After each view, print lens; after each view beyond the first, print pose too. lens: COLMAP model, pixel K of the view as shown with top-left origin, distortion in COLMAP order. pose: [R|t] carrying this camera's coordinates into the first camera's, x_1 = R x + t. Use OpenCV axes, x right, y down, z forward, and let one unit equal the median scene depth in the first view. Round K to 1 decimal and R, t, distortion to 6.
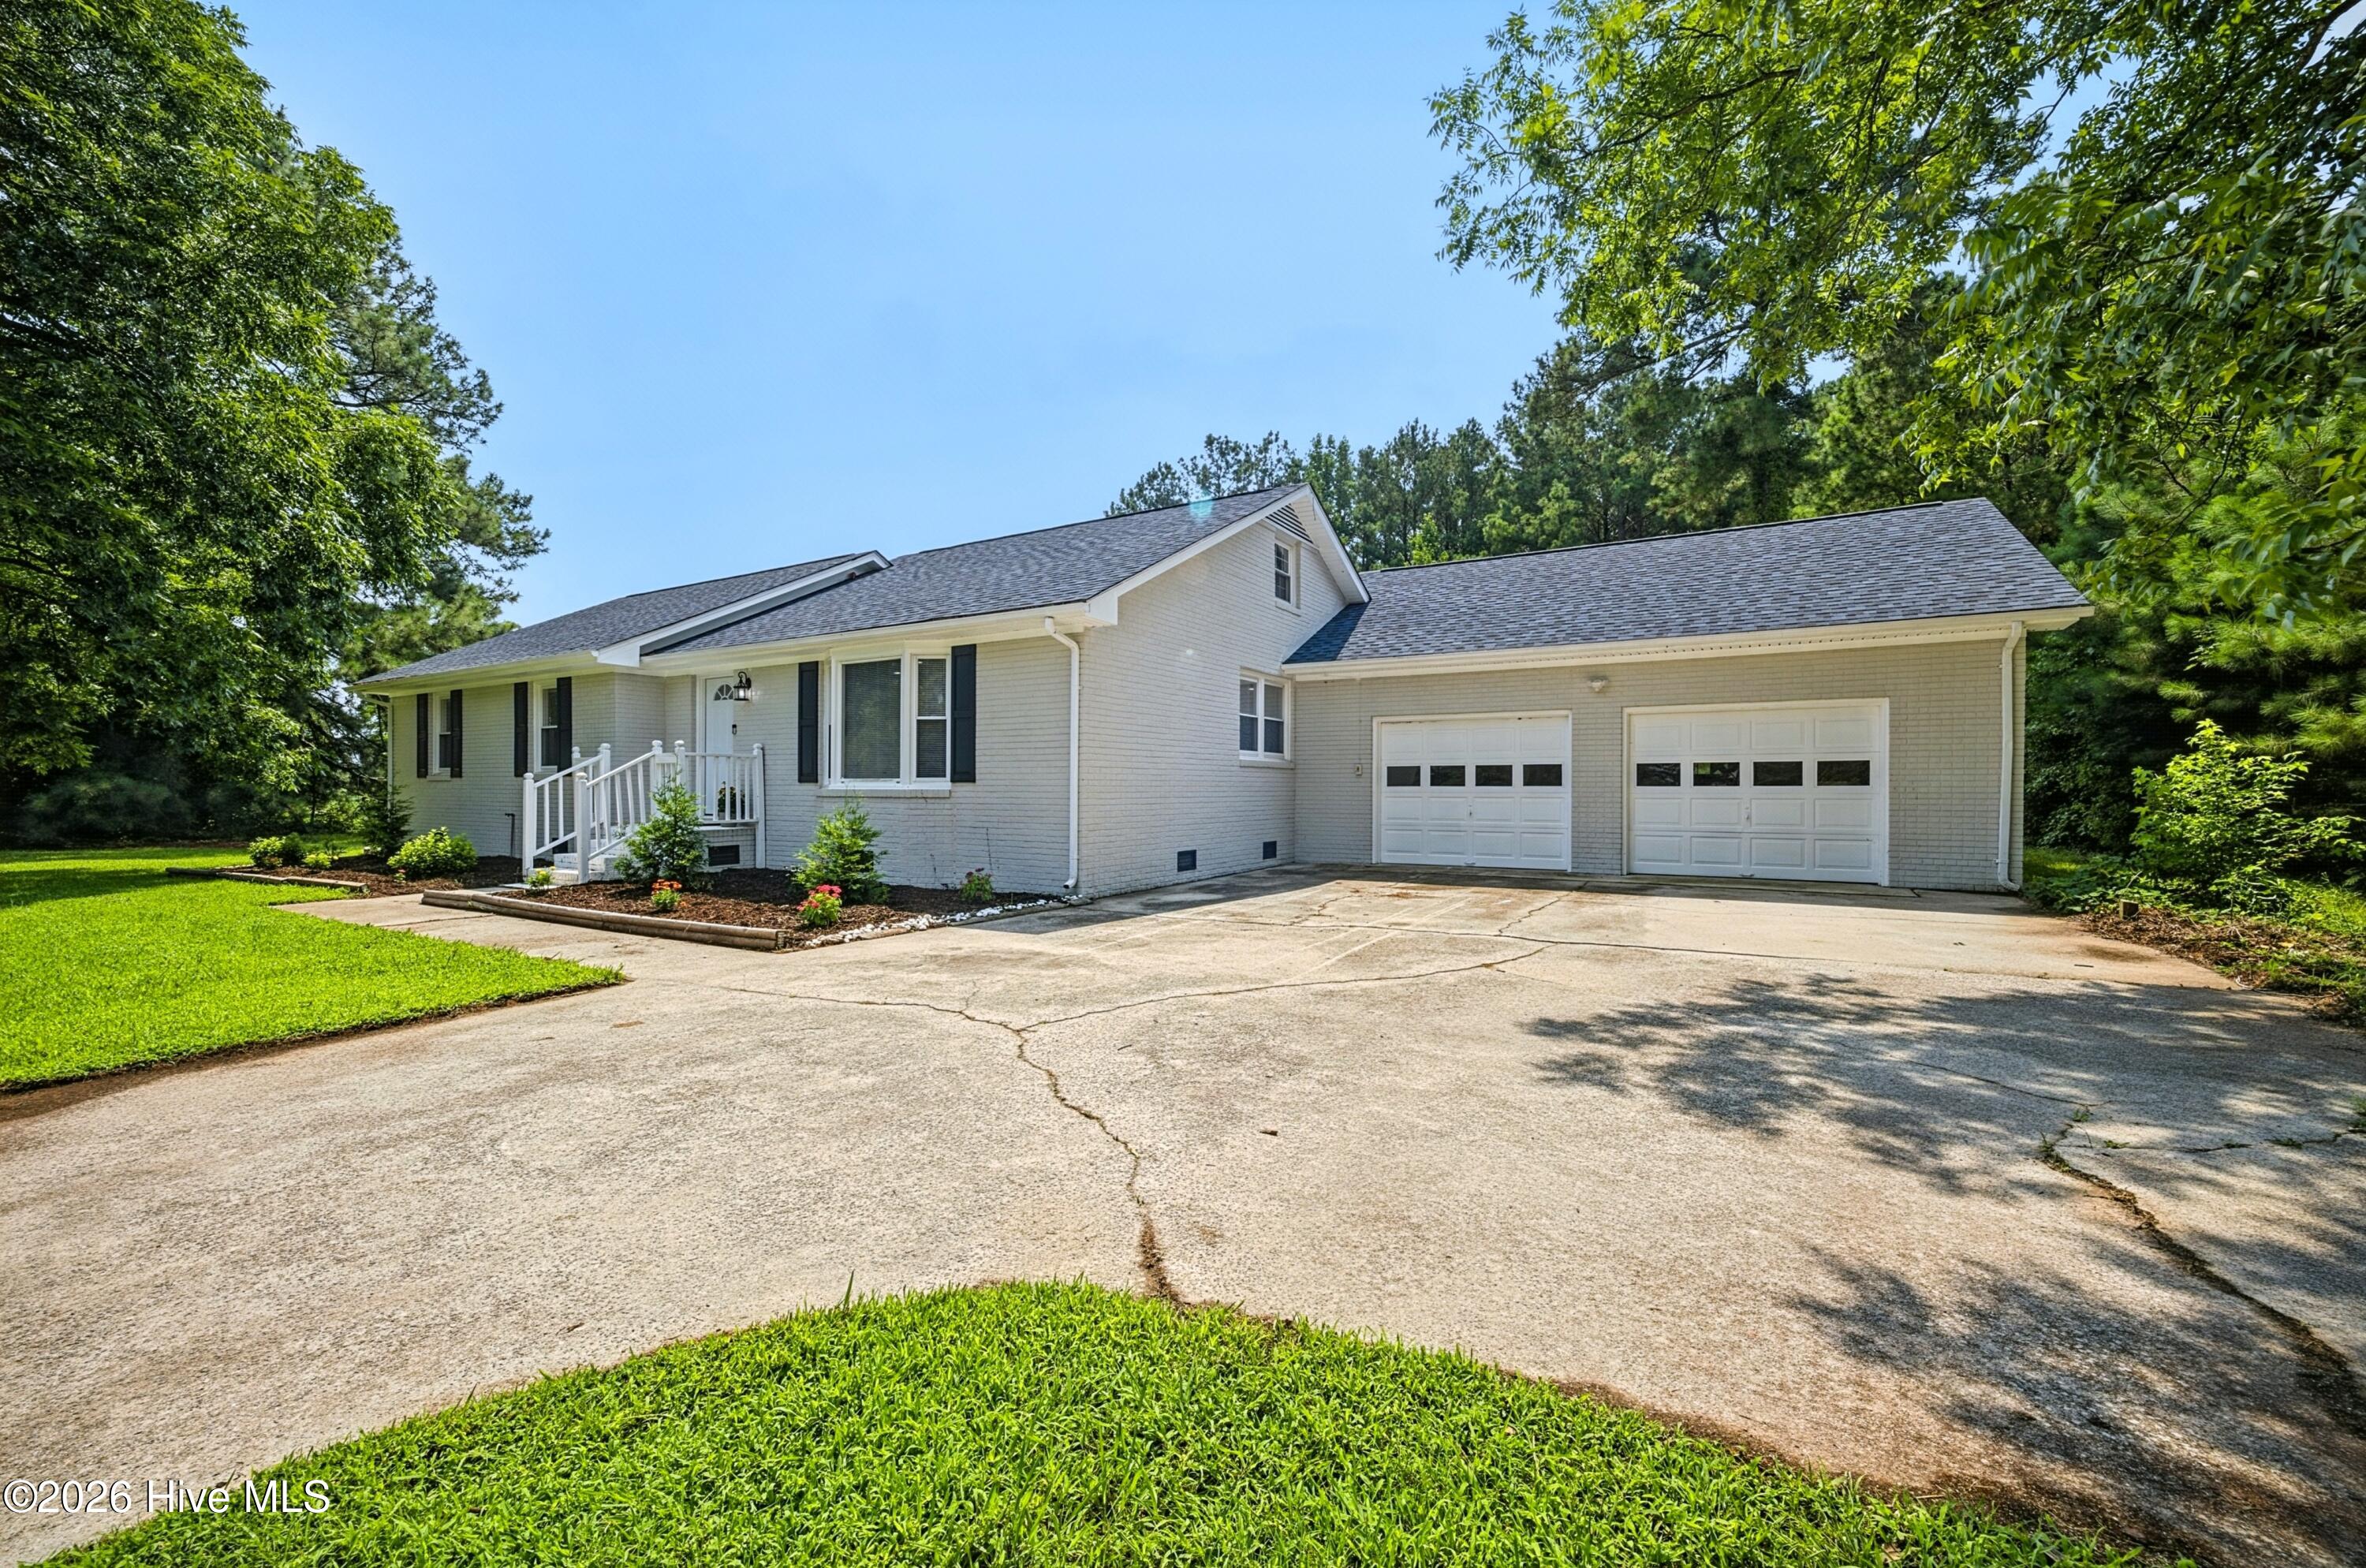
lens RADIAL K [[948.2, 0, 1186.5], [0, 948.2, 788.4], [0, 0, 1]] dist [0.002435, -0.000198]
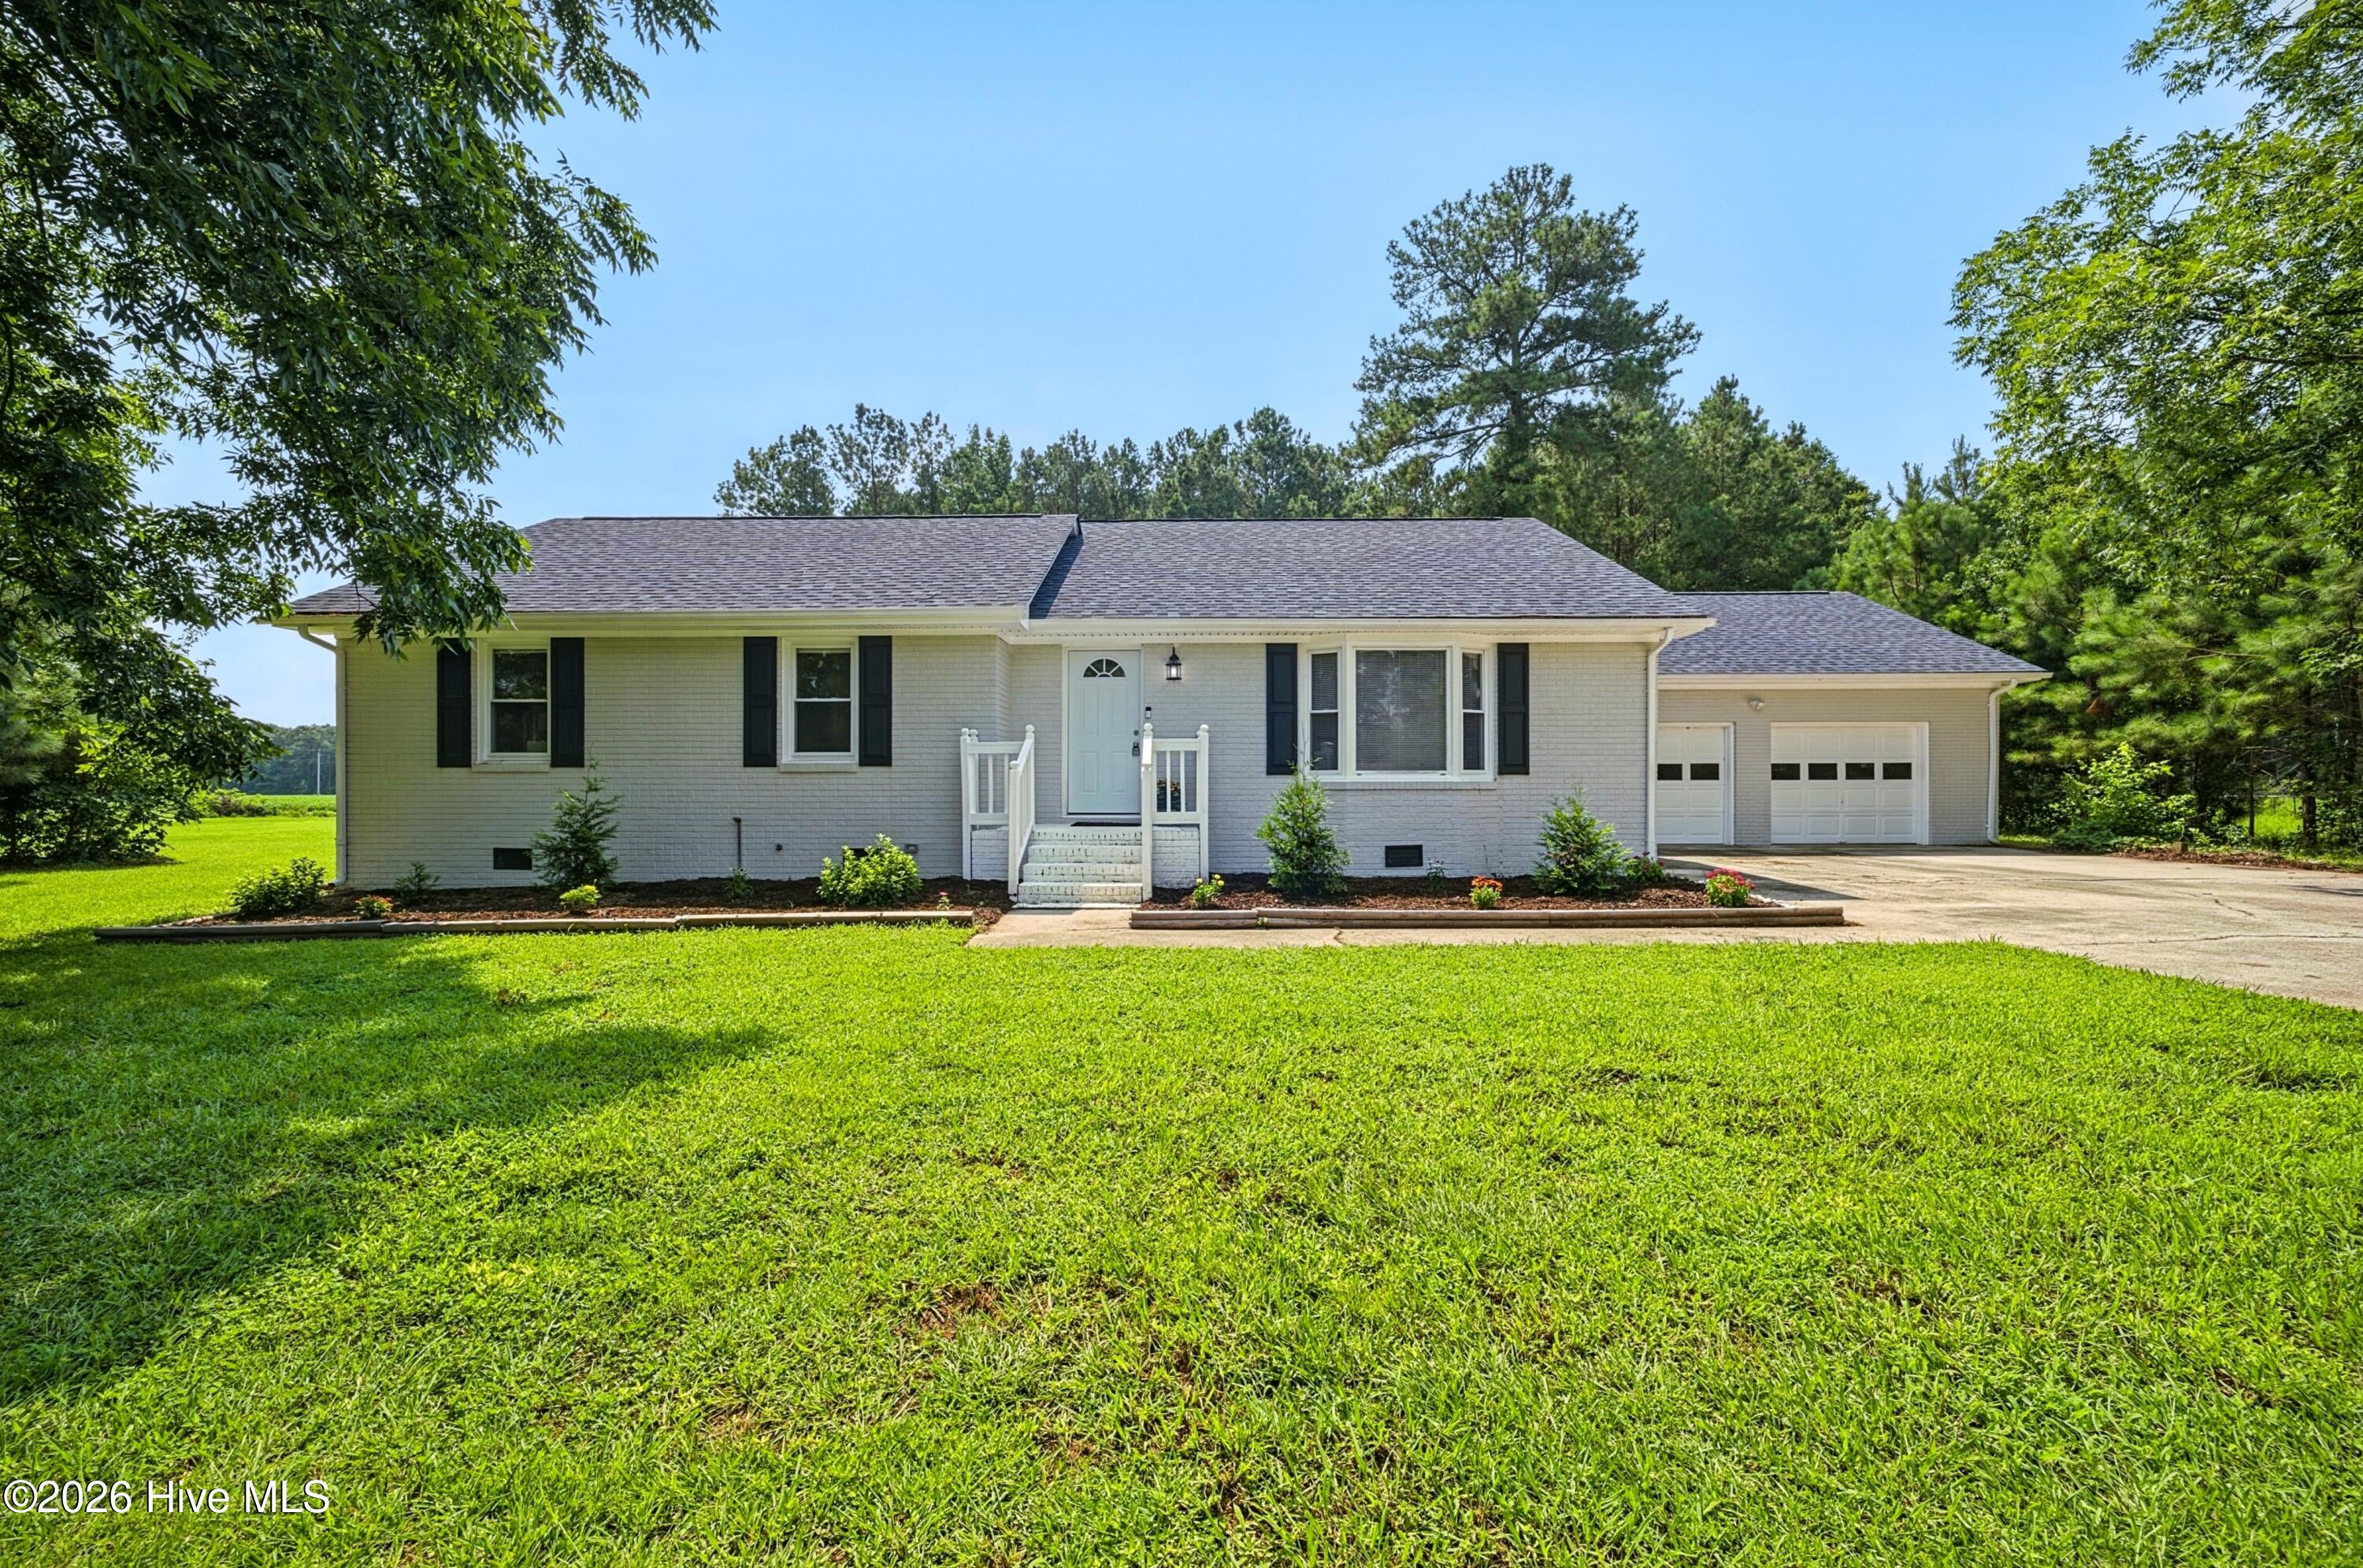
lens RADIAL K [[946.9, 0, 1184.7], [0, 946.9, 788.3], [0, 0, 1]] dist [0.002435, -0.000198]
pose [[0.862264, -0.003048, 0.506451, -0.926948], [0.002700, 0.999995, 0.001421, 0.005503], [-0.506453, 0.000142, 0.862268, 0.246234]]
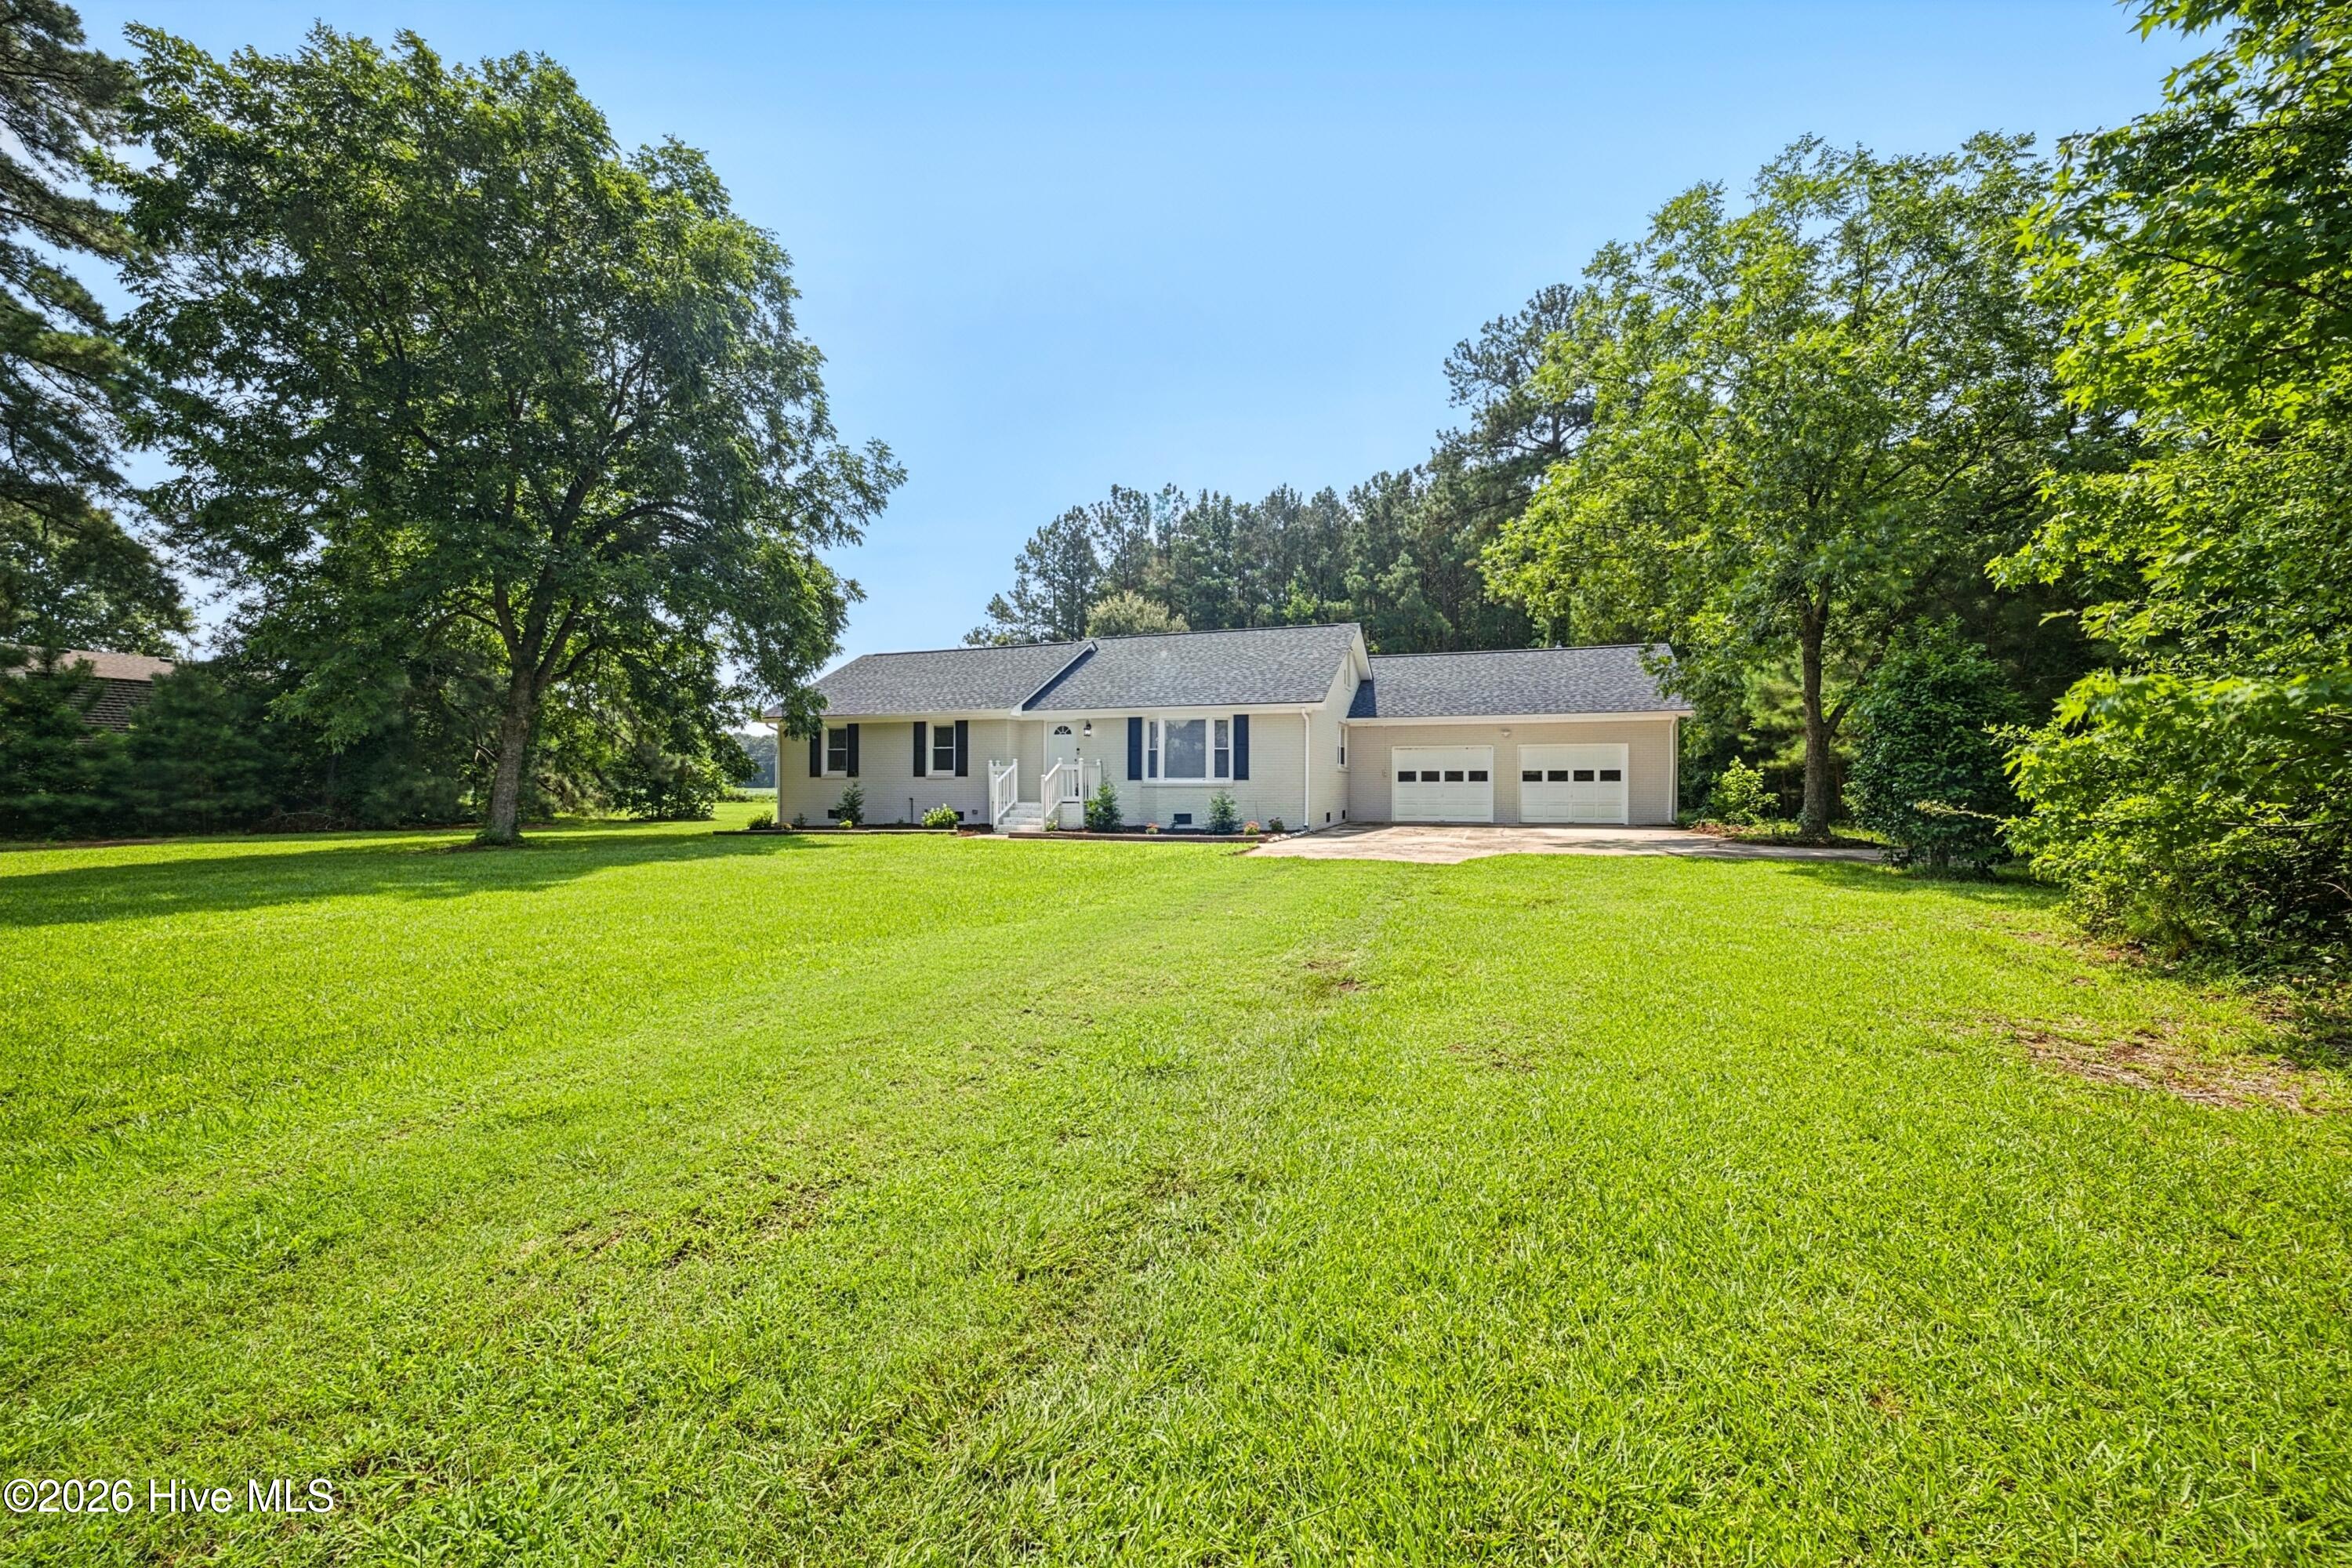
lens RADIAL K [[942.6, 0, 1178.0], [0, 942.6, 783.1], [0, 0, 1]] dist [0.002435, -0.000198]
pose [[0.981337, -0.000335, 0.192298, -0.672231], [0.000544, 0.999999, -0.001035, 0.002851], [-0.192298, 0.001120, 0.981336, -0.901526]]
